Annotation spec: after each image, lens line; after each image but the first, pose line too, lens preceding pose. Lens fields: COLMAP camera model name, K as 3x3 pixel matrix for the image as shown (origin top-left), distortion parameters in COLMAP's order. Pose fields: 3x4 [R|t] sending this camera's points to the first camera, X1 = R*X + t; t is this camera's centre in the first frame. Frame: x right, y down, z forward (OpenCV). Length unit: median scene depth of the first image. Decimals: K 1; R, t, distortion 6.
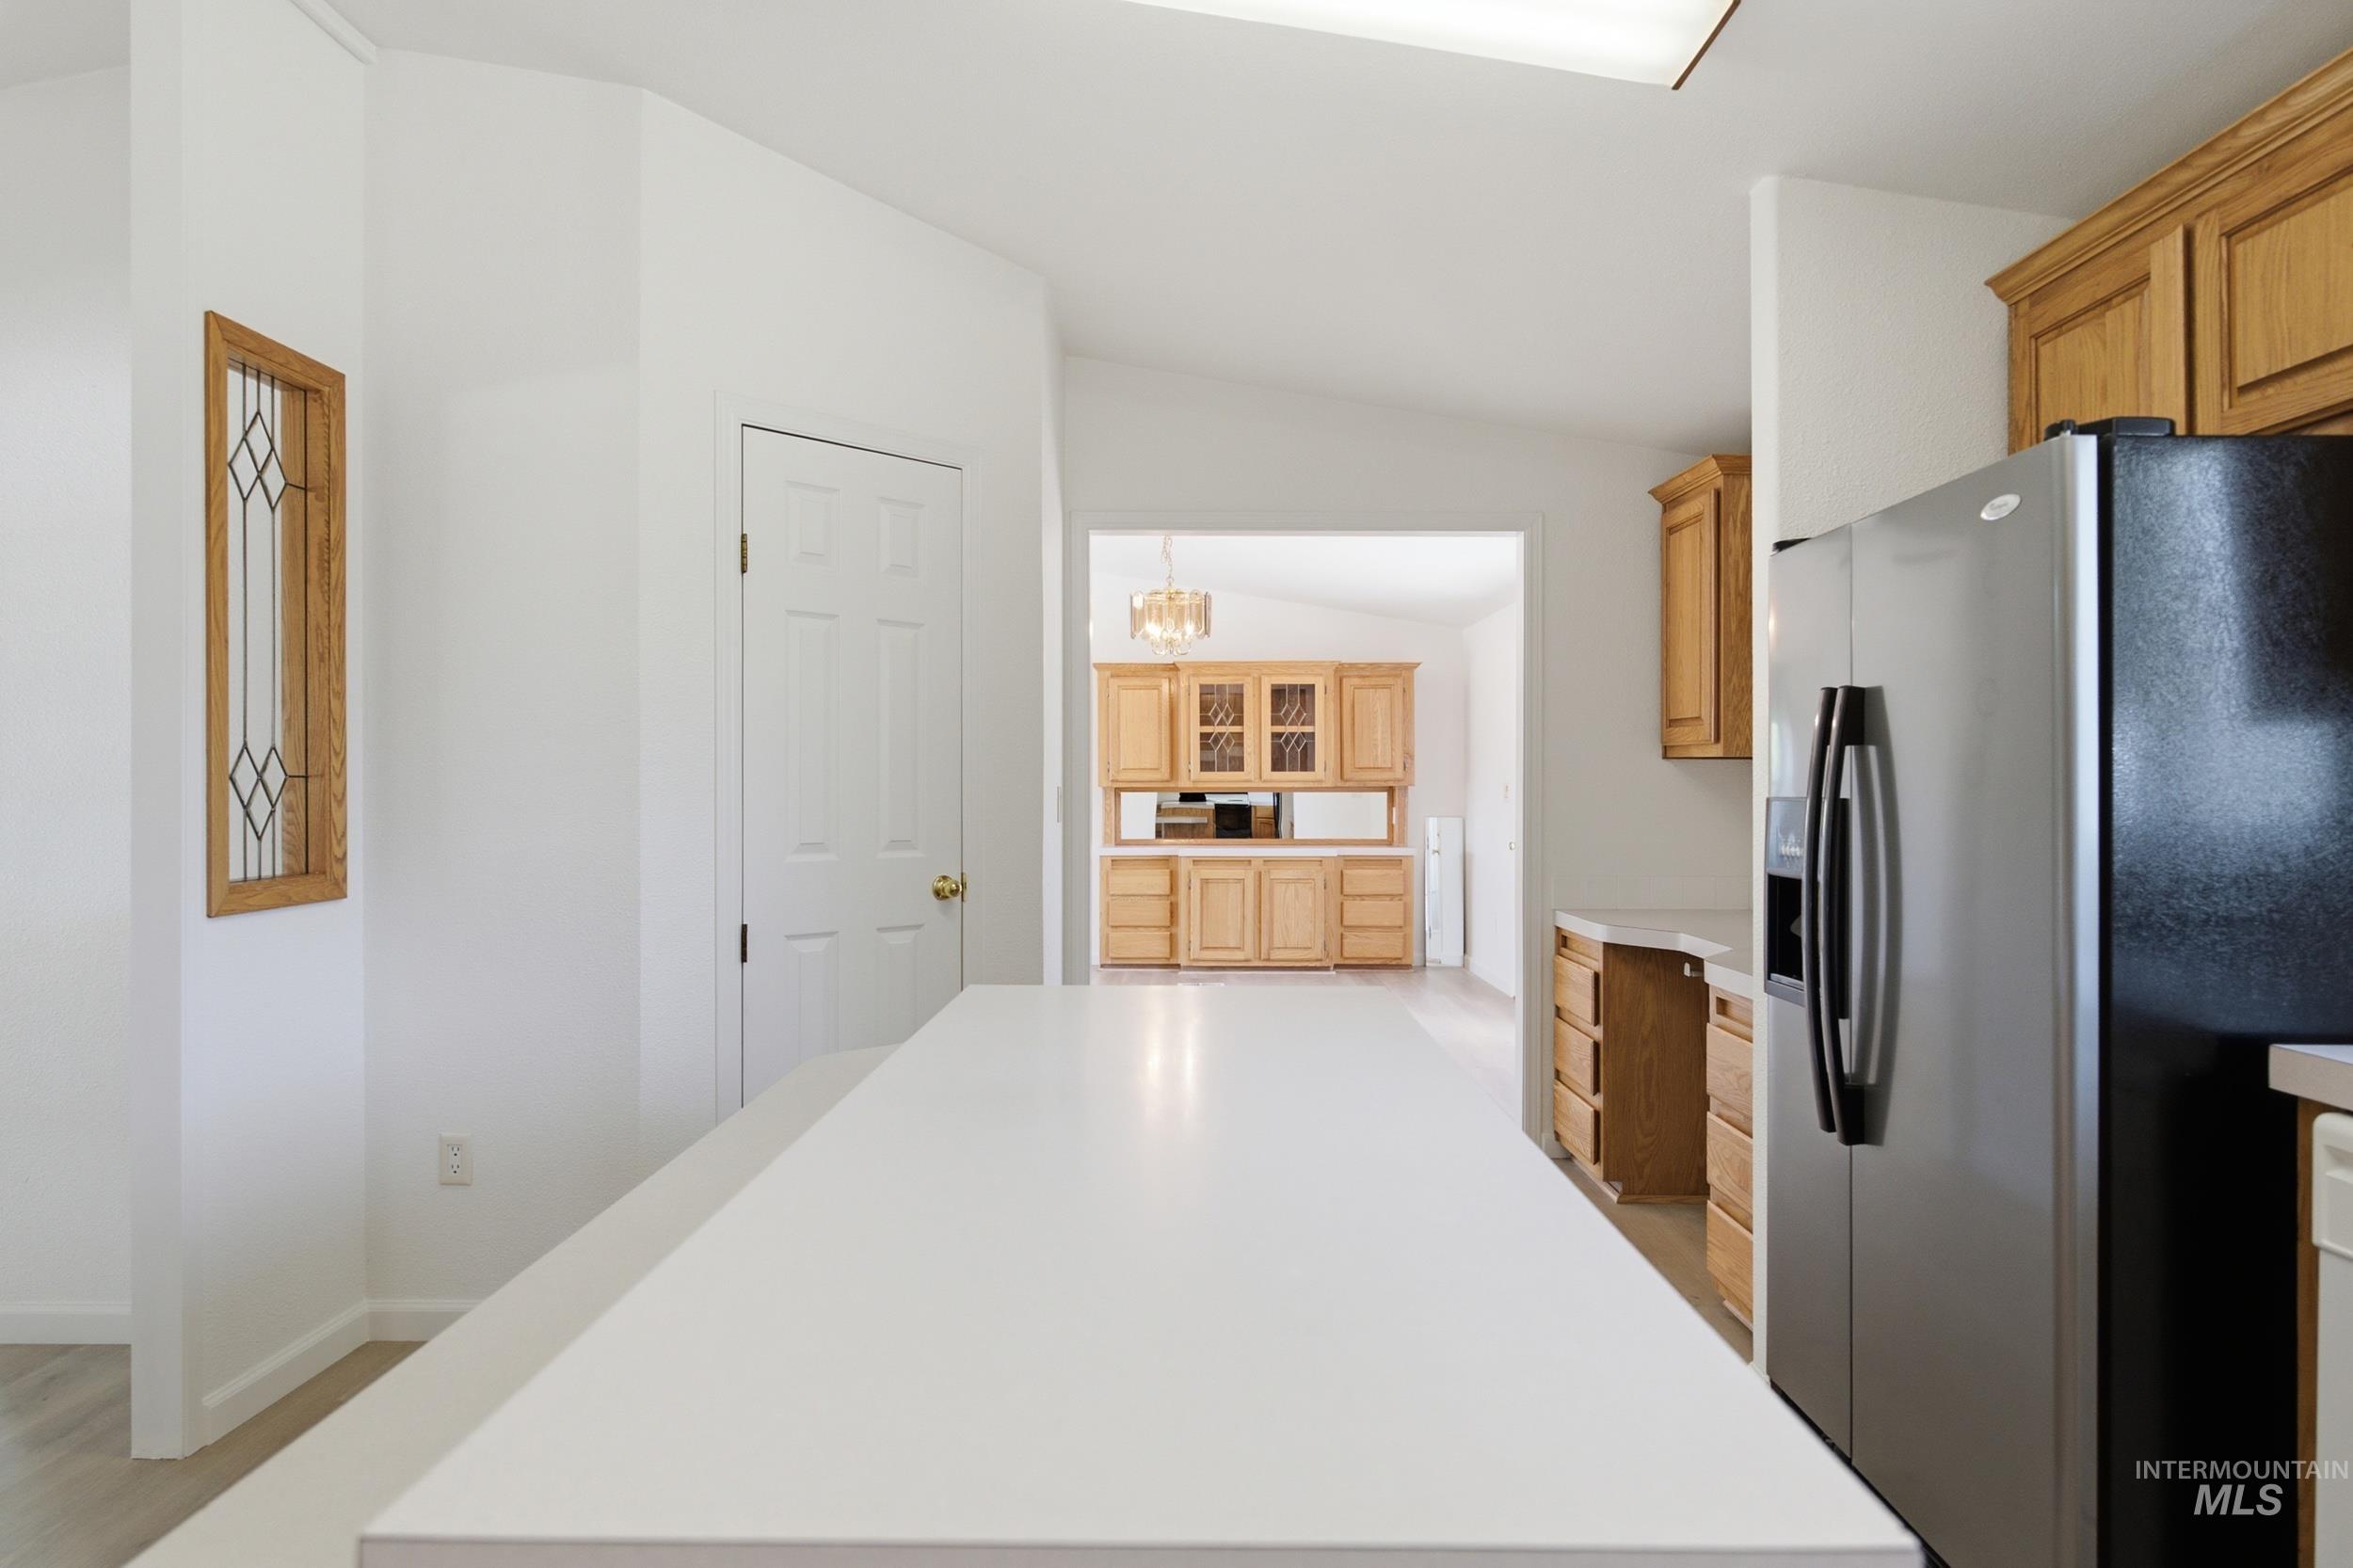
lens RADIAL K [[1272.0, 0, 1176.5], [0, 1272.0, 784.0], [0, 0, 1]] dist [0.001233, -0.000665]
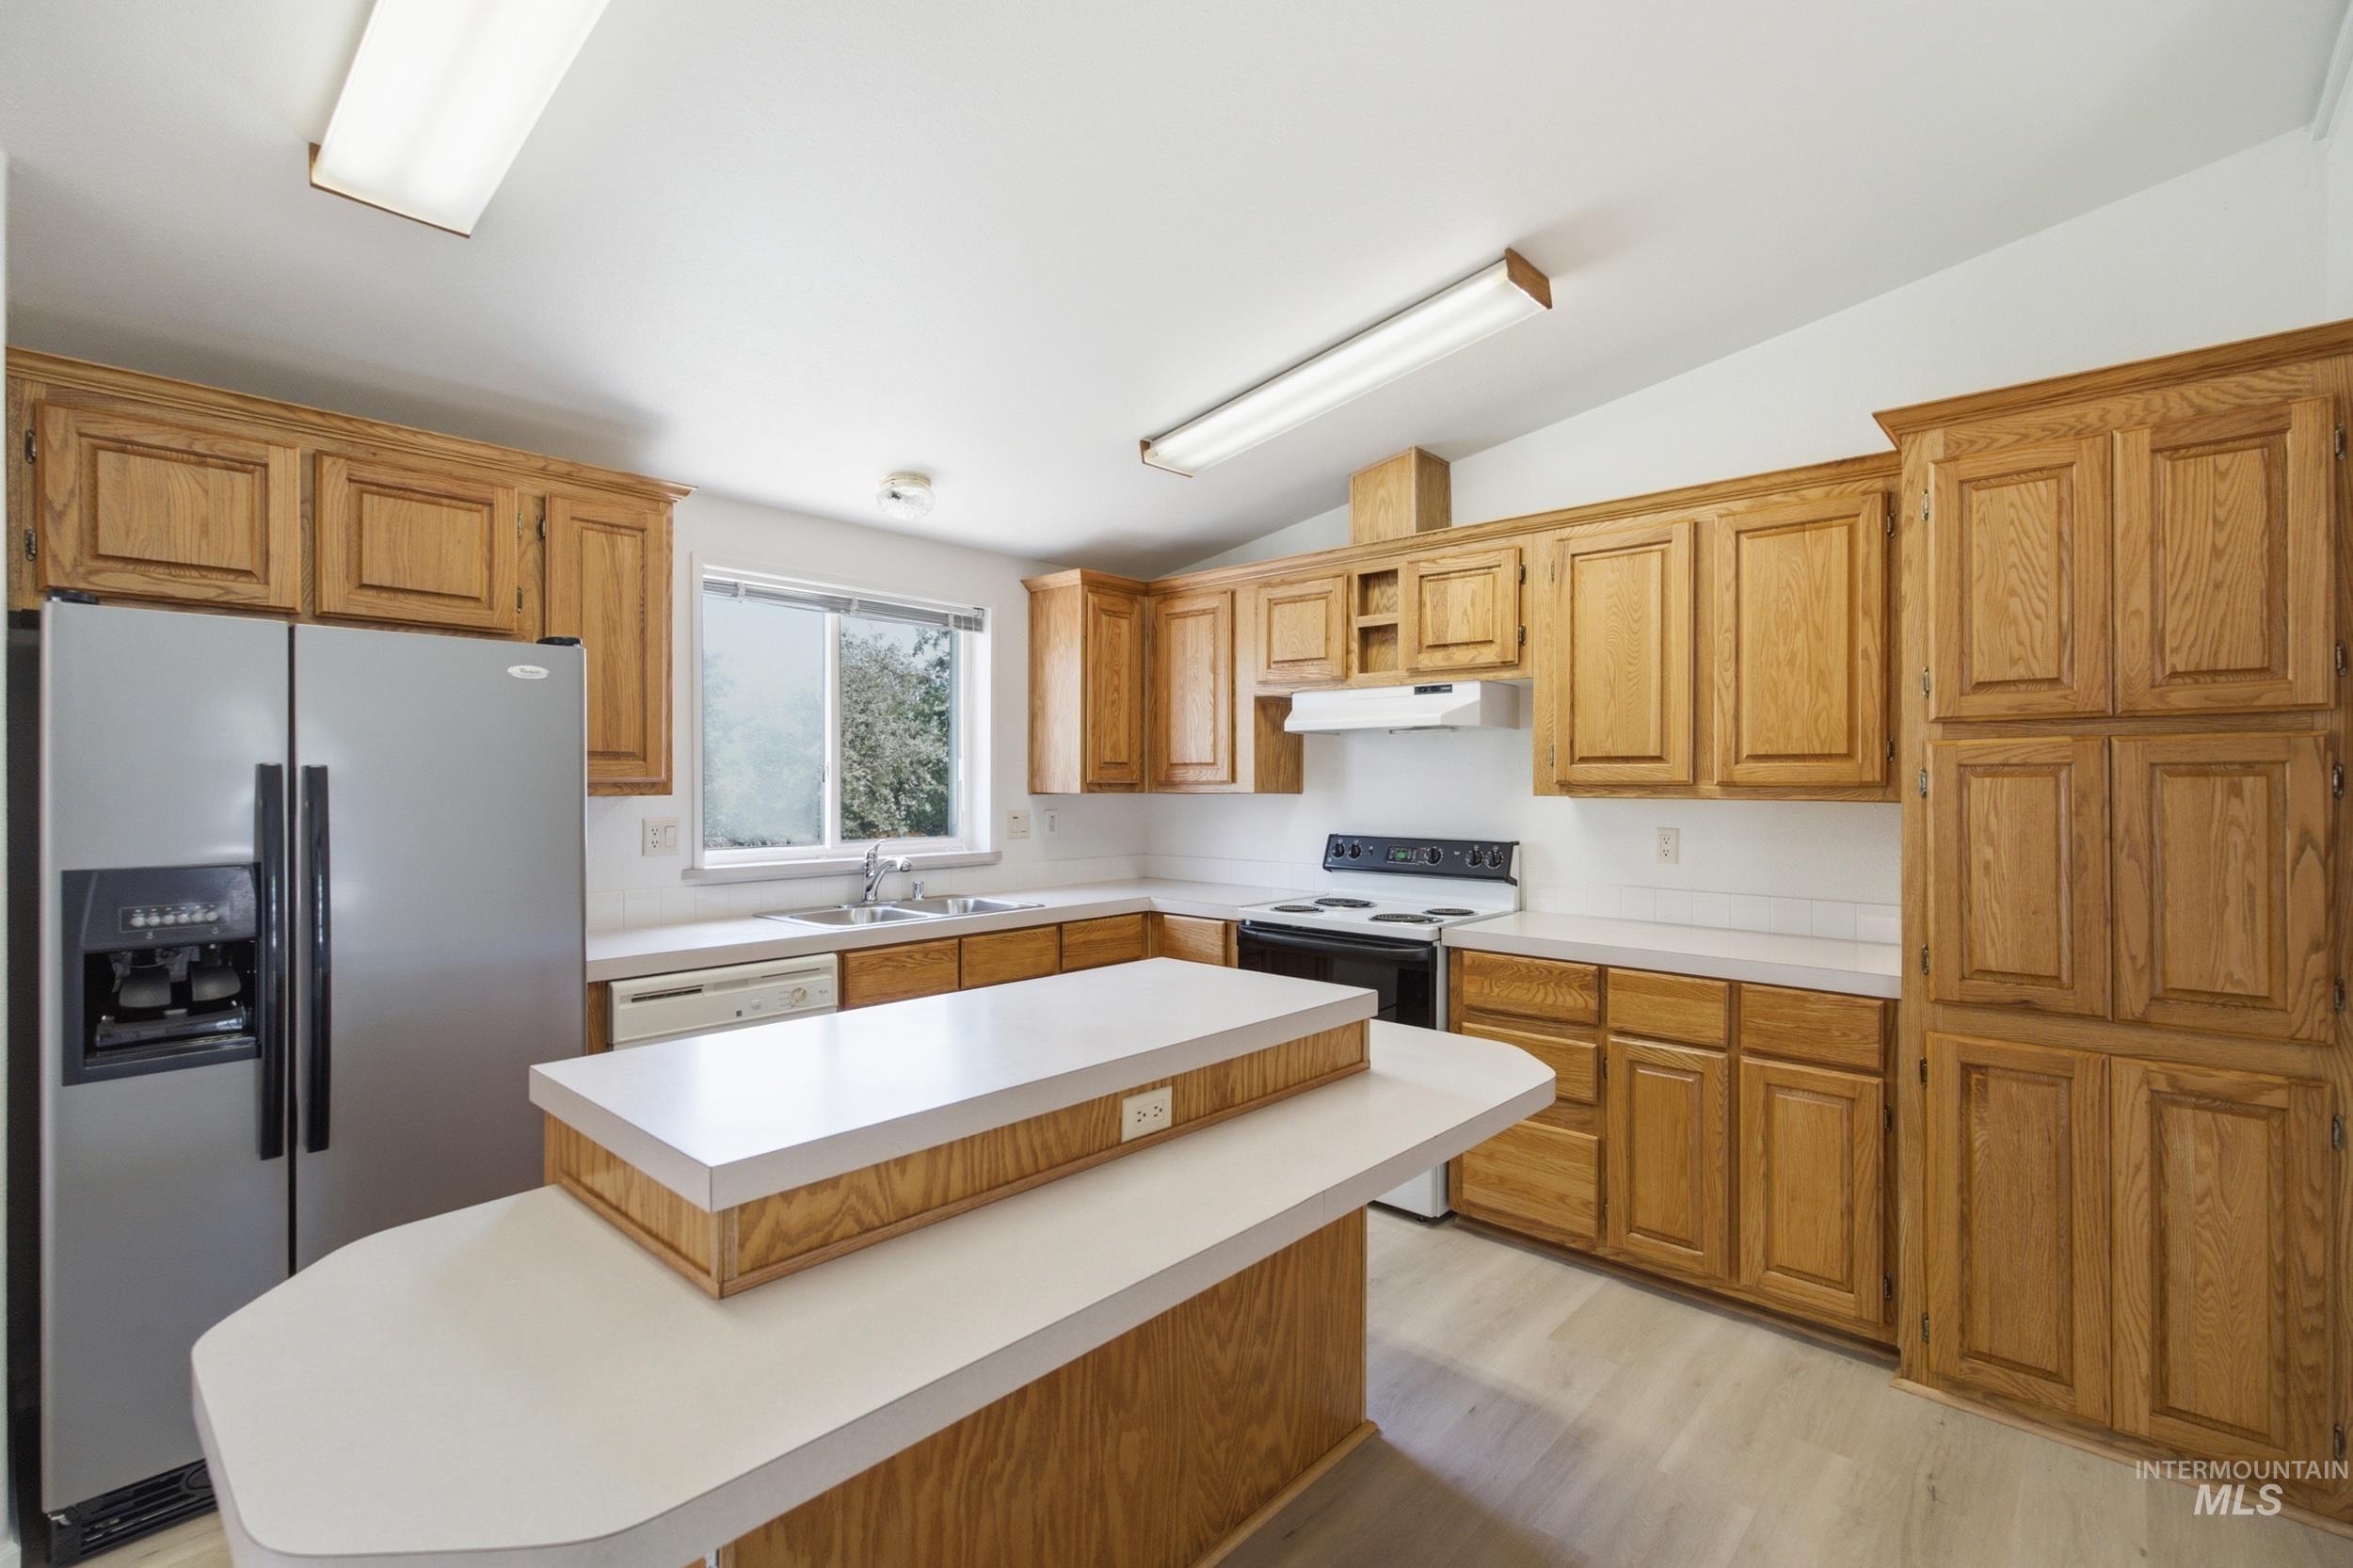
lens RADIAL K [[1049.5, 0, 1176.5], [0, 1049.5, 784.0], [0, 0, 1]] dist [0.001837, 0.000150]
pose [[-0.747521, -0.004238, 0.664225, -0.181543], [-0.004911, 0.999988, 0.000854, -0.016145], [-0.664220, -0.002624, -0.747533, 0.301569]]
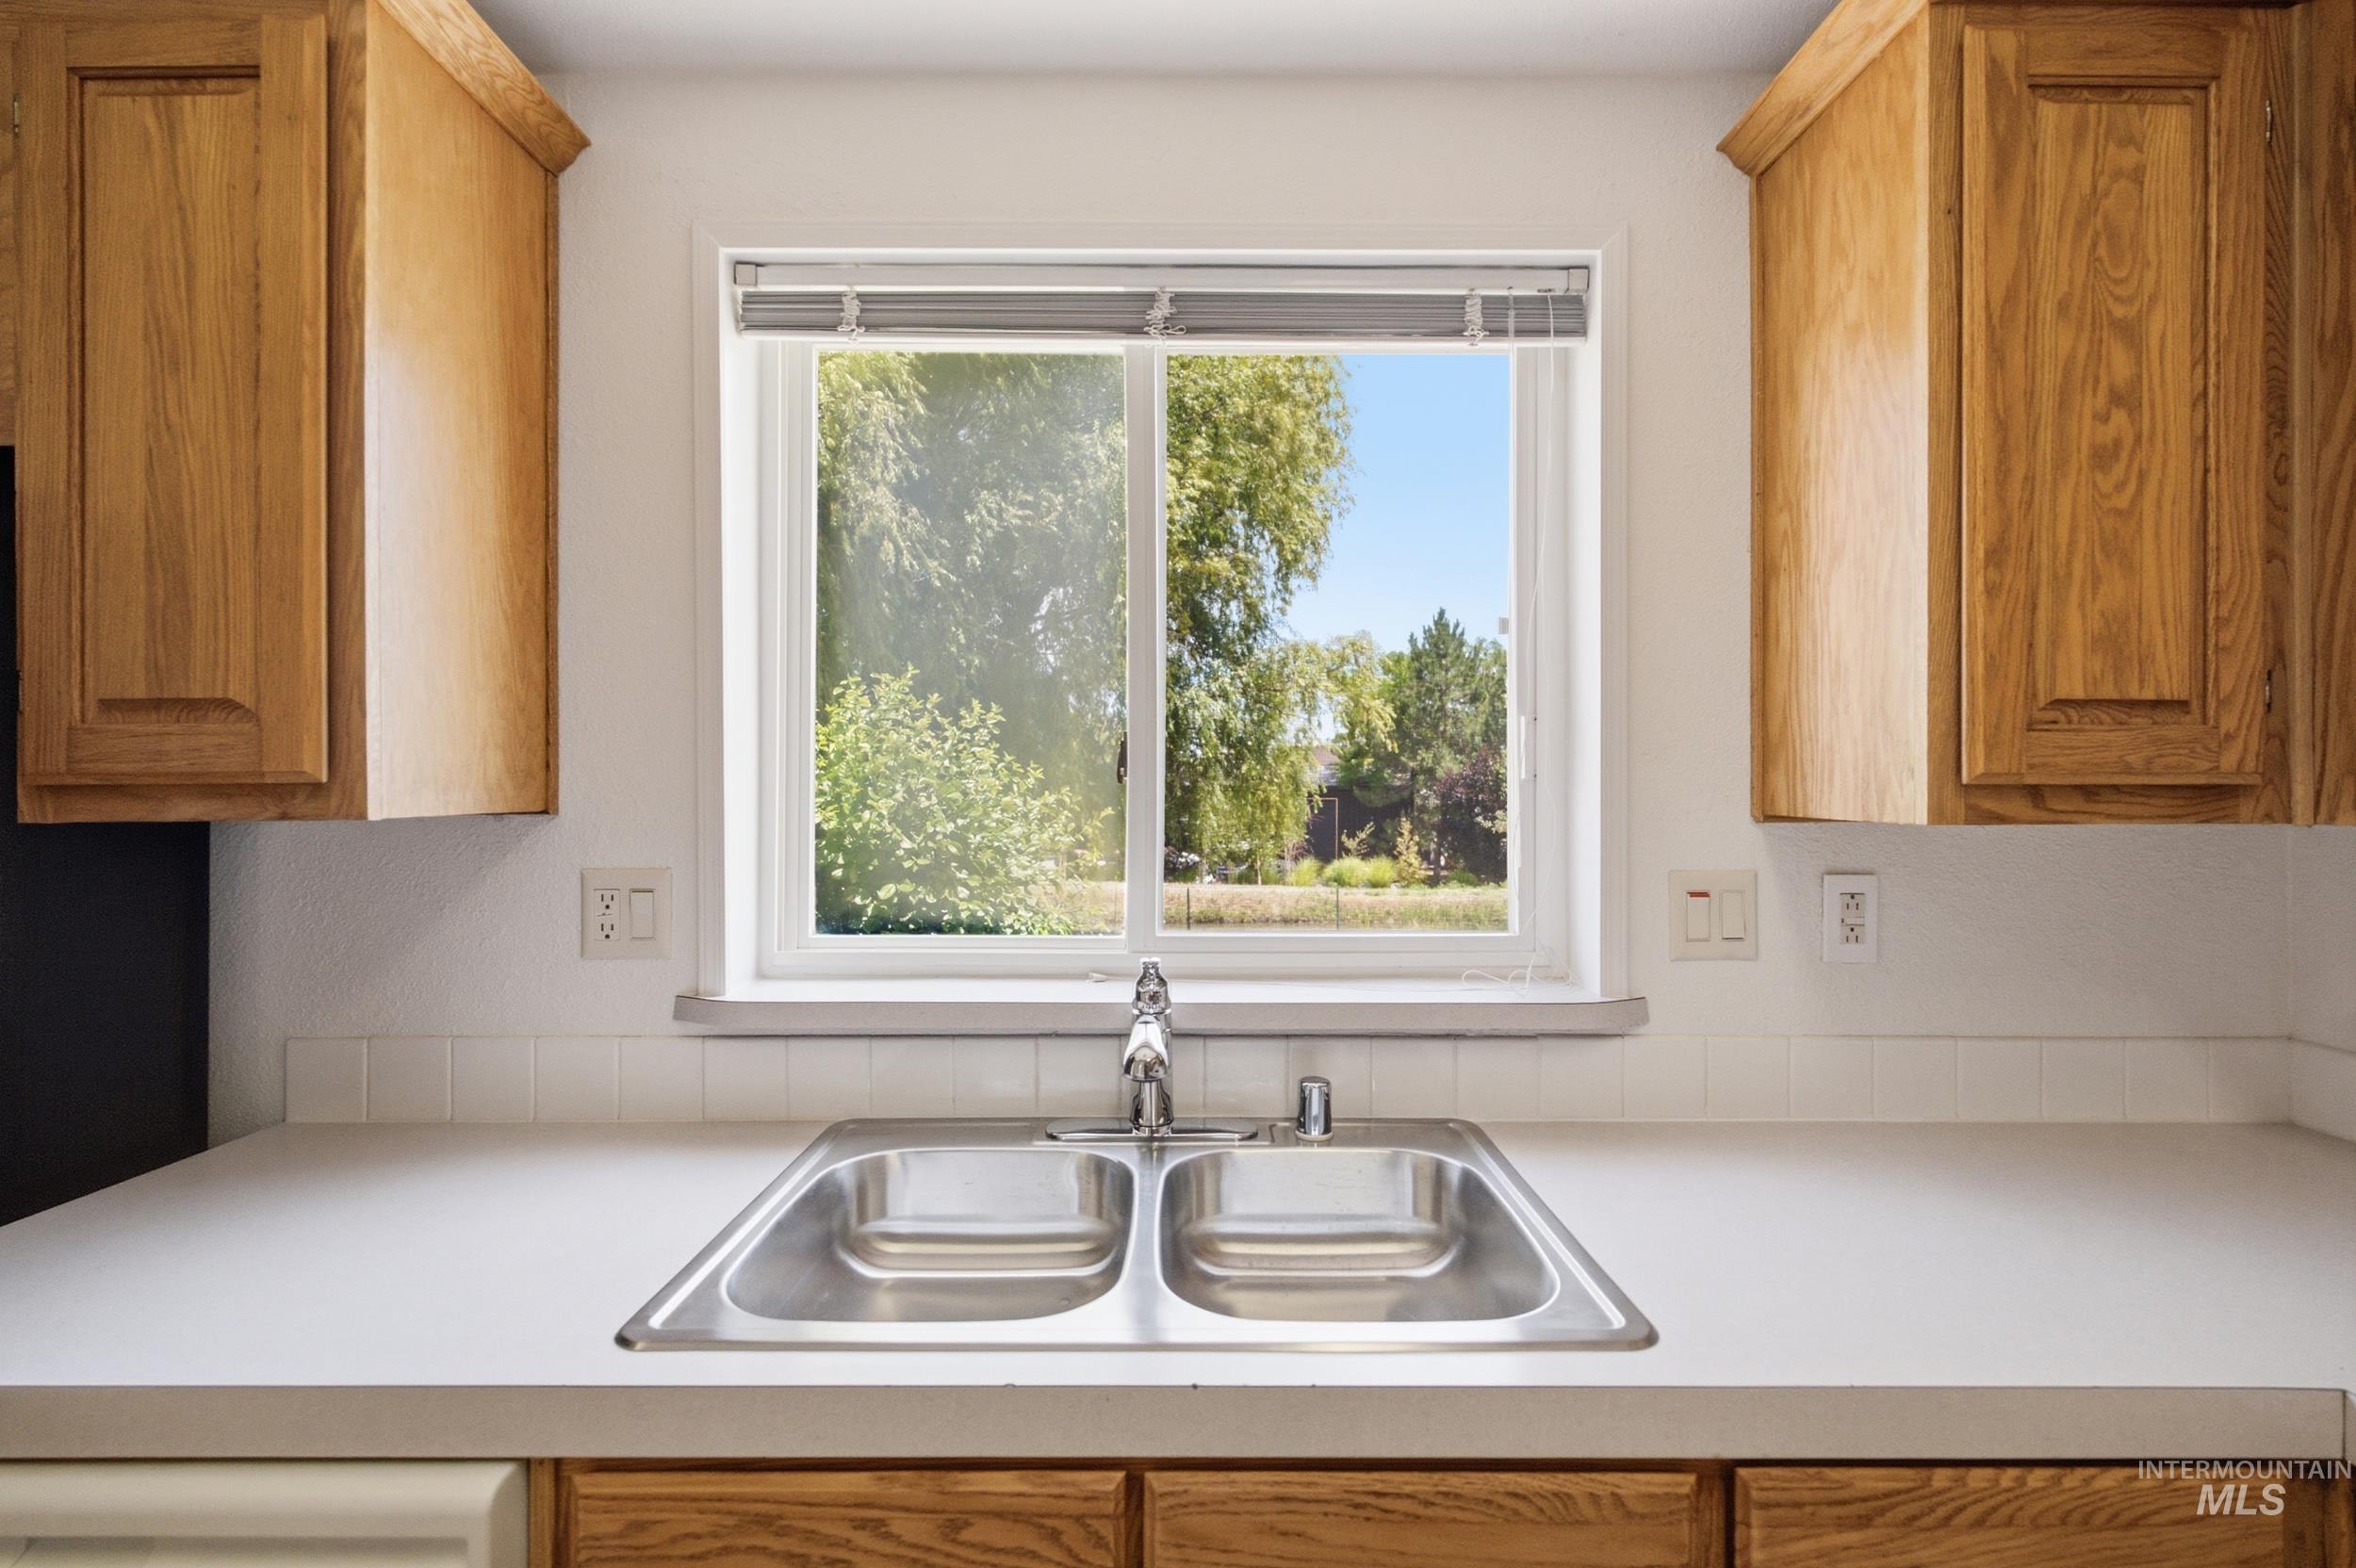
lens RADIAL K [[1034.4, 0, 1183.1], [0, 1034.4, 782.2], [0, 0, 1]] dist [0.000629, -0.000531]
pose [[-0.013468, 0.000206, 0.999909, 0.066198], [-0.002618, 0.999997, -0.000241, -0.015968], [-0.999906, -0.002621, -0.013467, 0.044340]]
